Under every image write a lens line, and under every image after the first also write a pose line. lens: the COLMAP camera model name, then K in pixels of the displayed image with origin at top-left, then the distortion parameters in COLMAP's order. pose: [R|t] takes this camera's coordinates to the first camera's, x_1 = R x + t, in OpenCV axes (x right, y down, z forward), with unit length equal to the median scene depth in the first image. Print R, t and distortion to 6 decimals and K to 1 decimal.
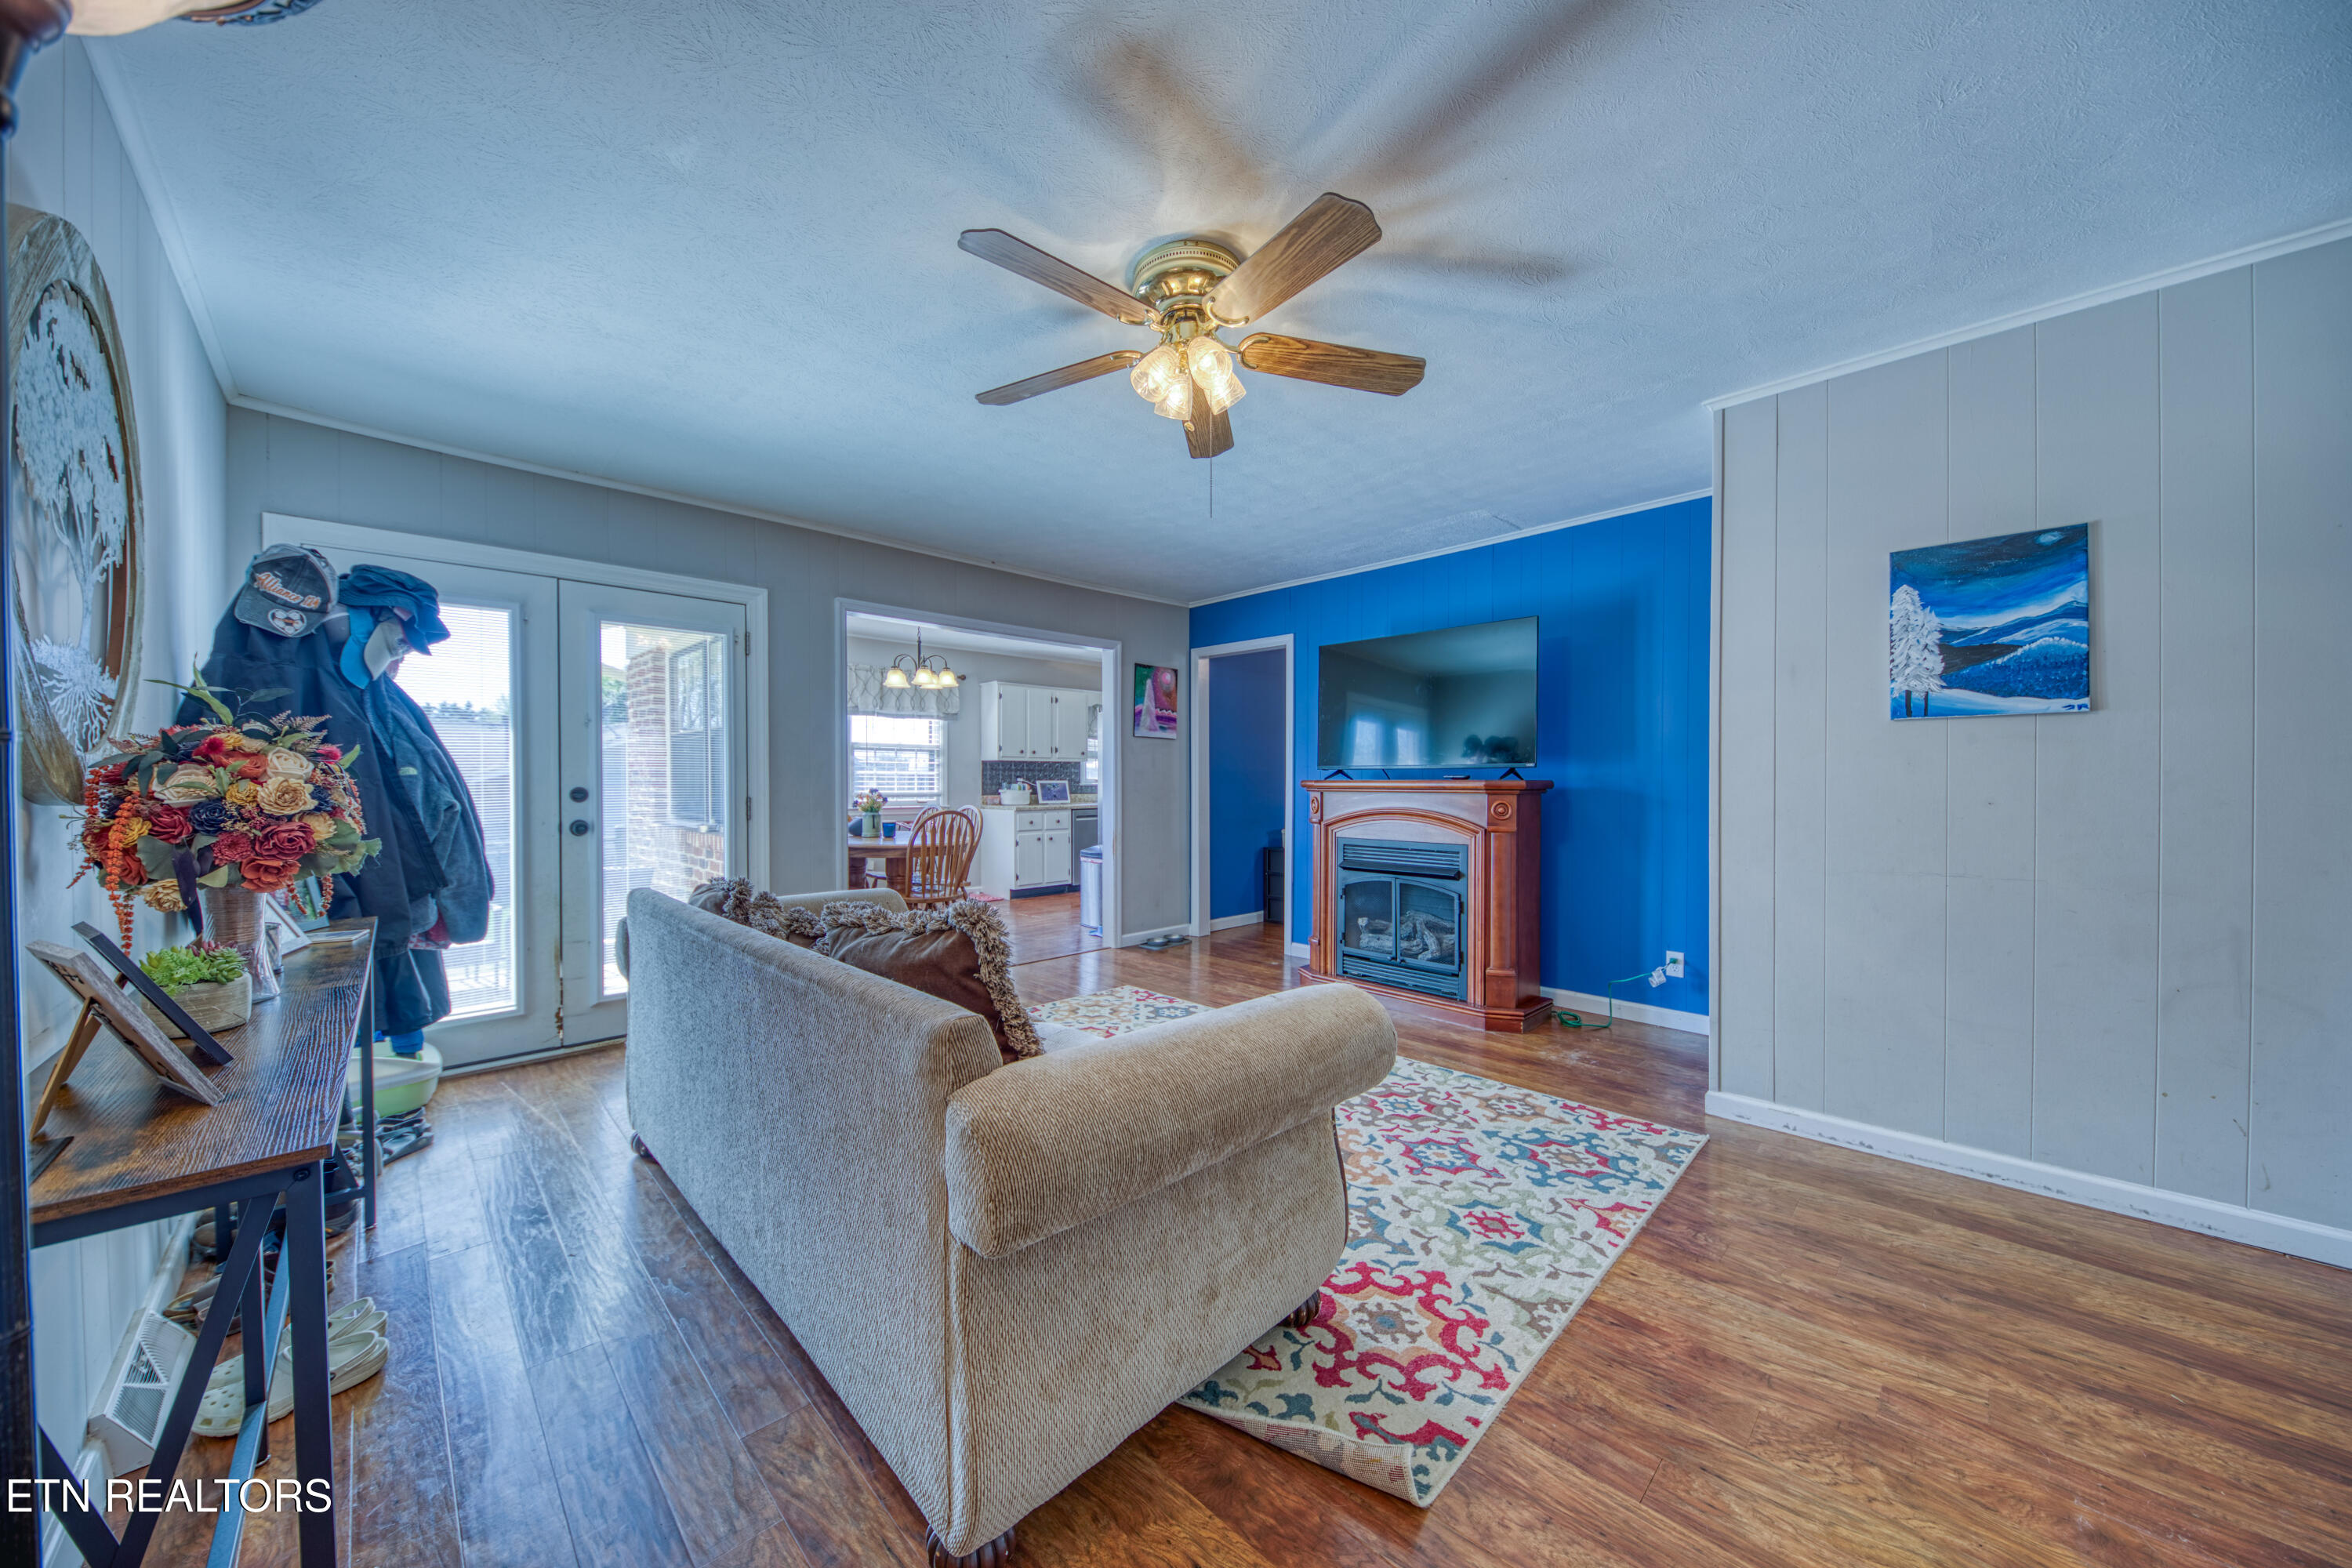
lens RADIAL K [[834.5, 0, 1163.4], [0, 834.5, 790.6], [0, 0, 1]] dist [-0.000407, -0.000002]
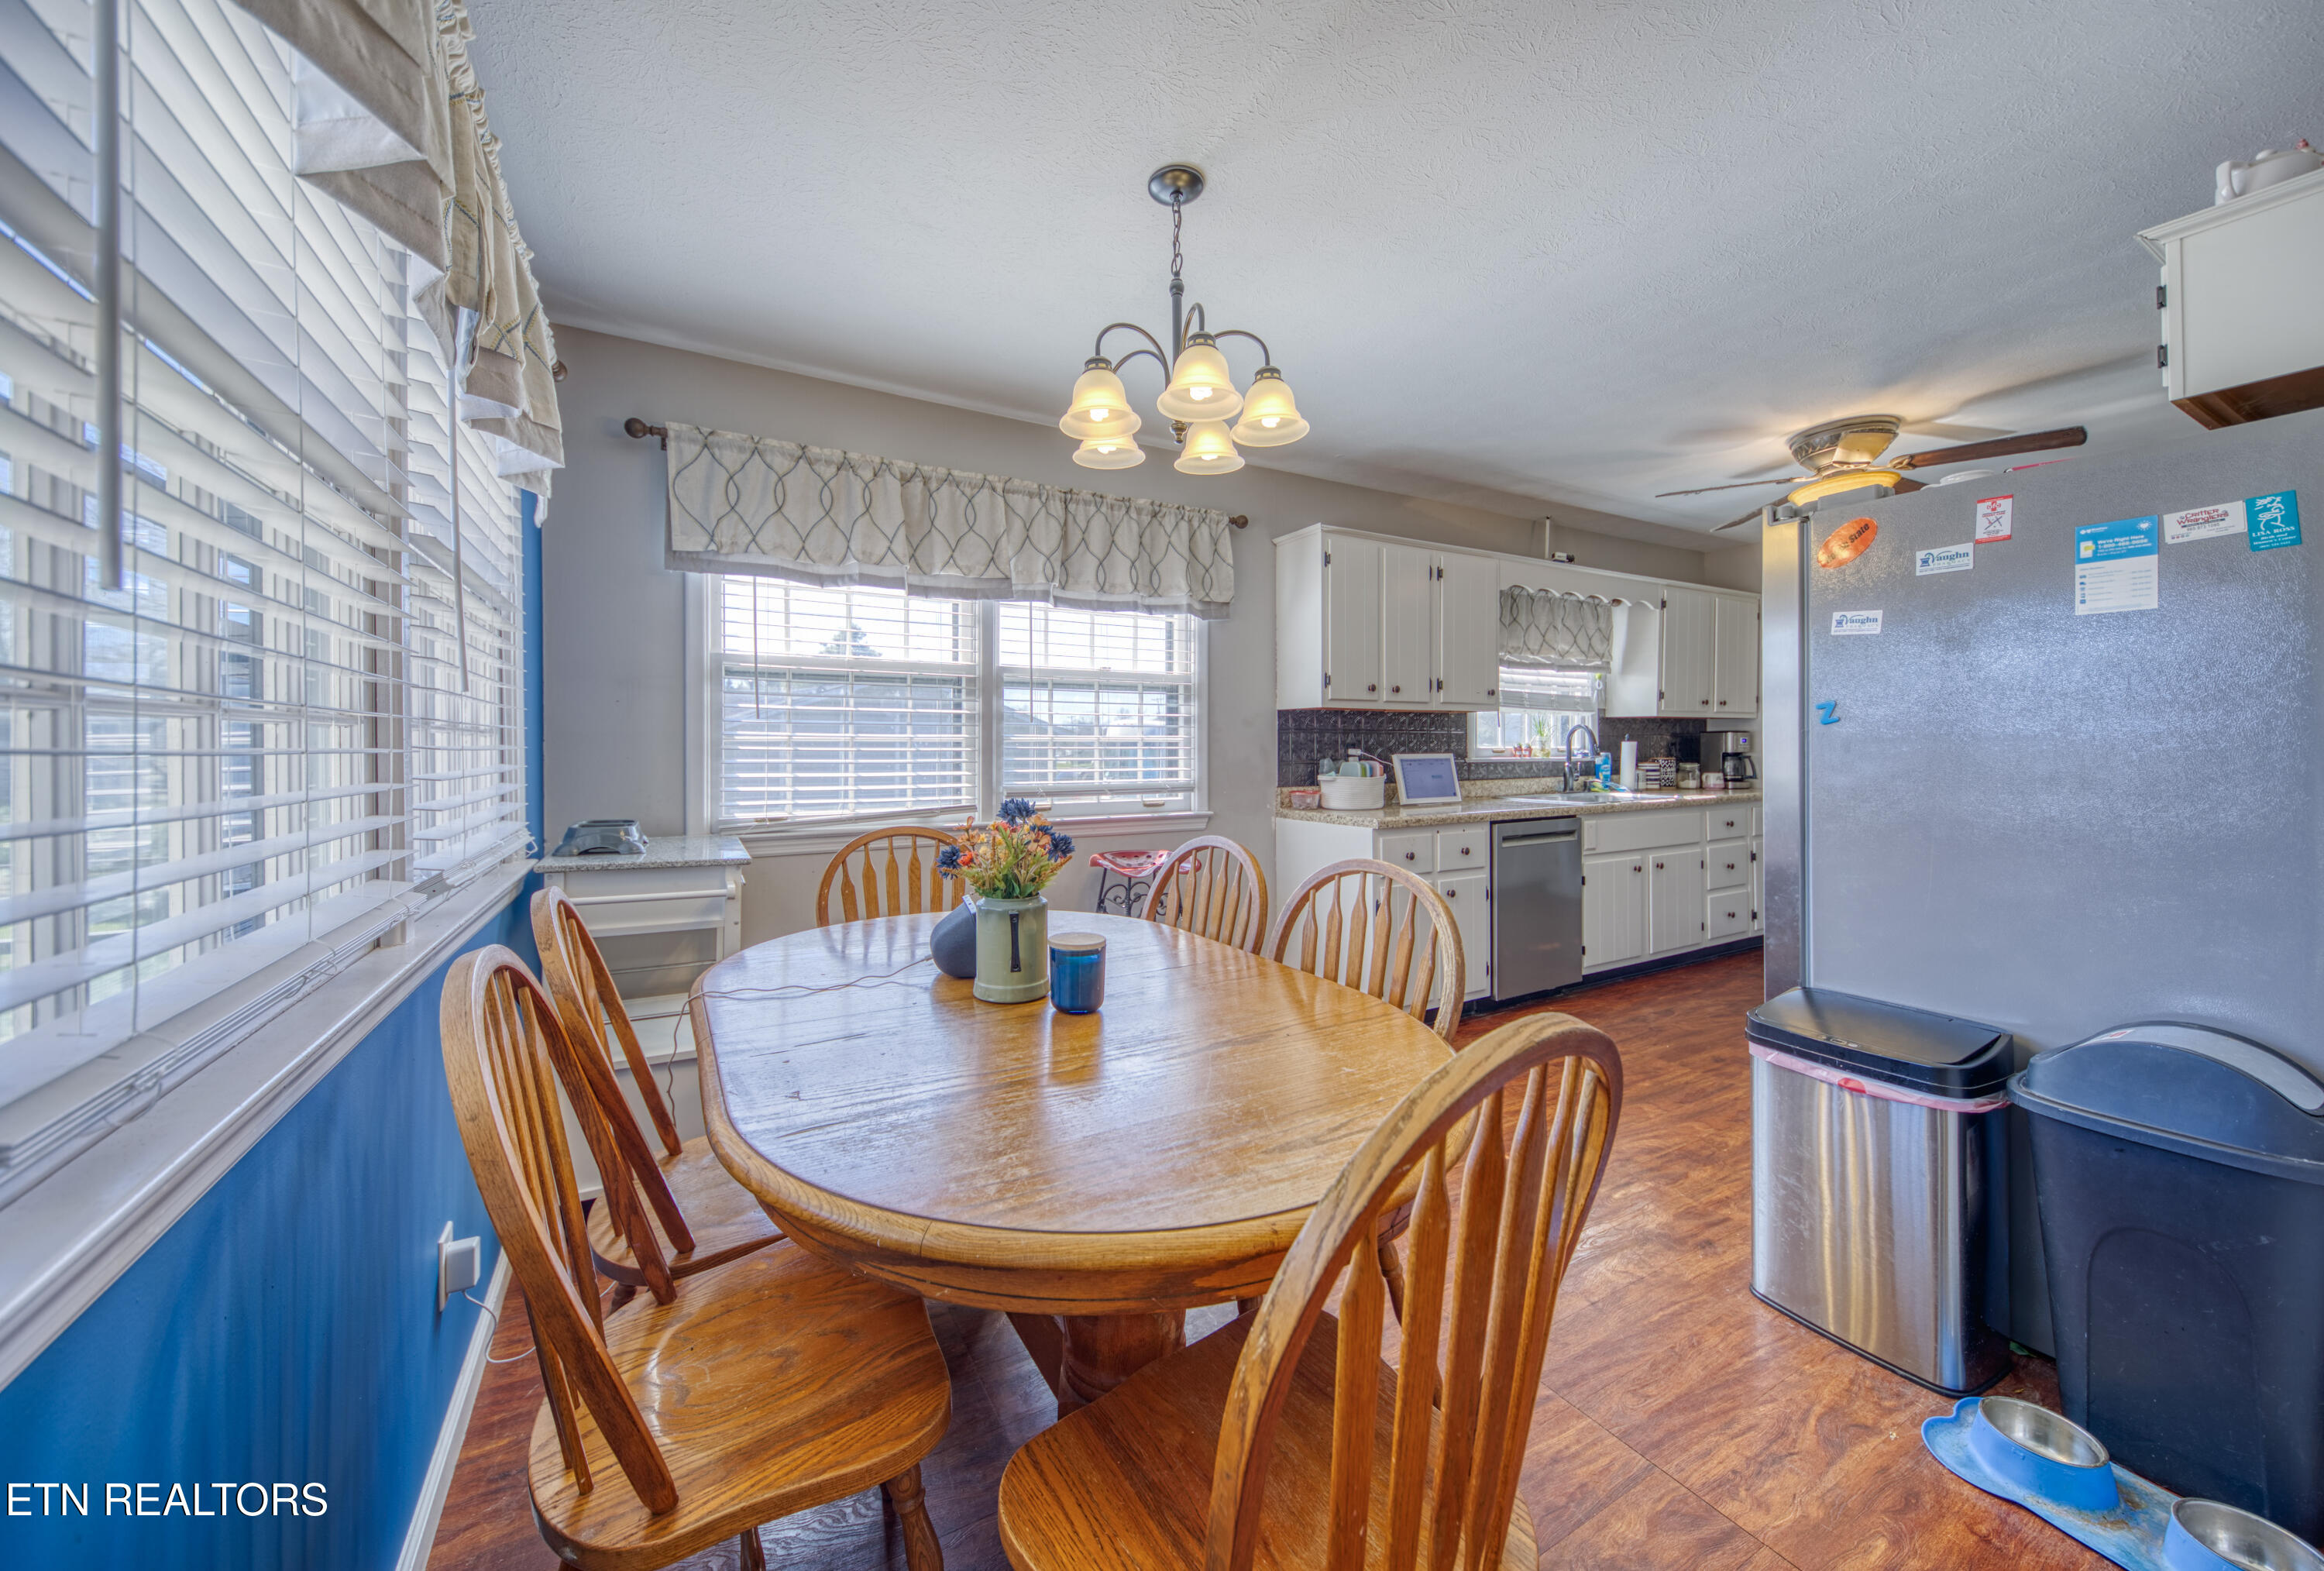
lens RADIAL K [[824.6, 0, 1150.0], [0, 824.6, 744.4], [0, 0, 1]] dist [-0.000407, -0.000002]
pose [[0.972540, 0.000271, -0.232736, -0.183979], [-0.003065, 0.999927, -0.011647, -0.012069], [0.232716, 0.012040, 0.972470, 0.560746]]
